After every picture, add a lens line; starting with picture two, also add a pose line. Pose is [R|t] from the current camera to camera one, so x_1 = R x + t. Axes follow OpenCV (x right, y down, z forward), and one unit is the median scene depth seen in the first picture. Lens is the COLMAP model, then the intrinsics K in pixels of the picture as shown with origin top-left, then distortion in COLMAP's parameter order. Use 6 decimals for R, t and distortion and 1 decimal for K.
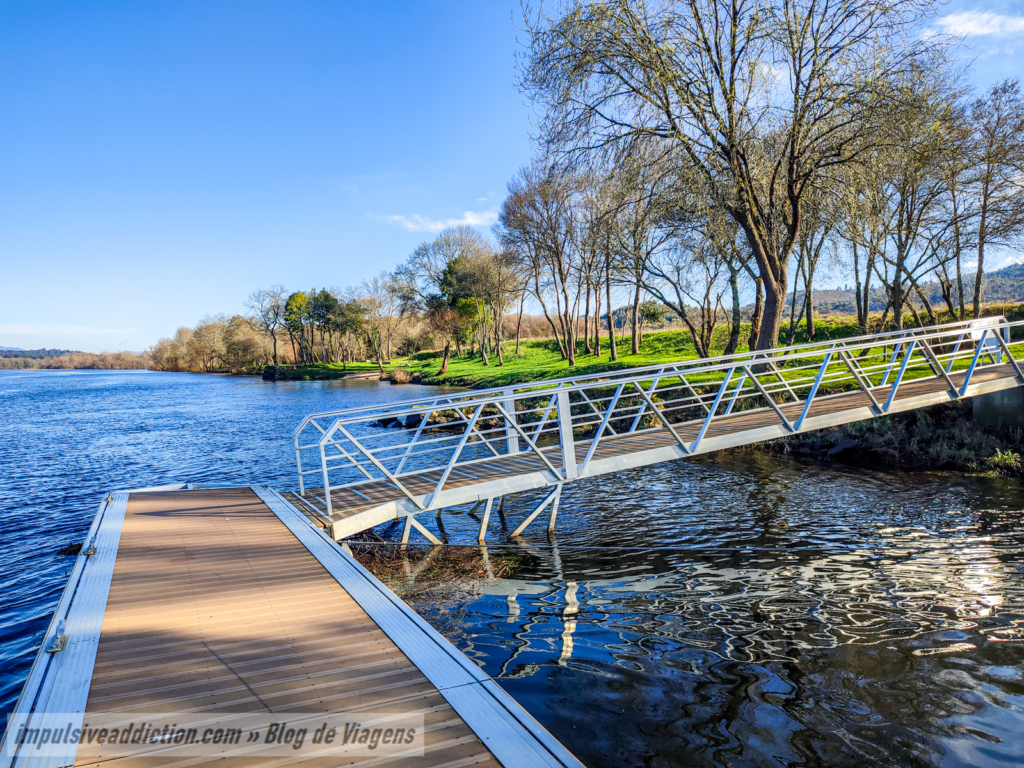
lens RADIAL K [[728.9, 0, 514.3], [0, 728.9, 396.5], [0, 0, 1]] dist [0.041456, -0.054376]
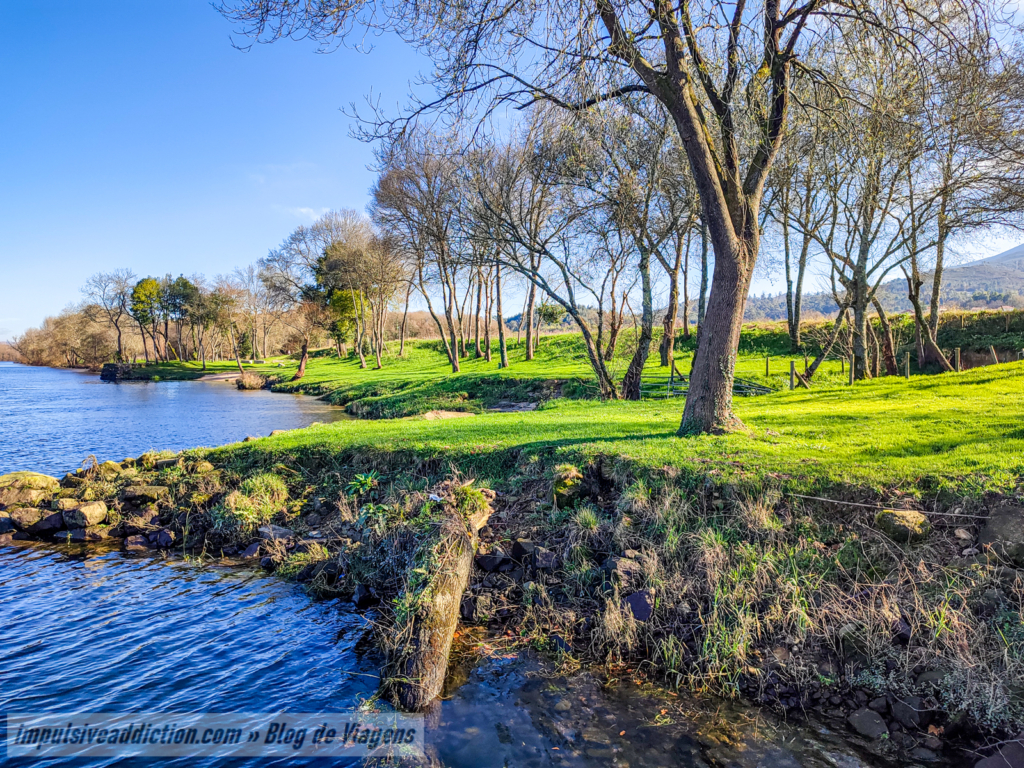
lens RADIAL K [[728.9, 0, 514.3], [0, 728.9, 396.5], [0, 0, 1]] dist [0.041456, -0.054376]
pose [[0.992519, 0.013842, 0.121304, 0.038838], [-0.013818, 0.999904, -0.001037, -0.012258], [-0.121307, -0.000647, 0.992615, 0.134401]]
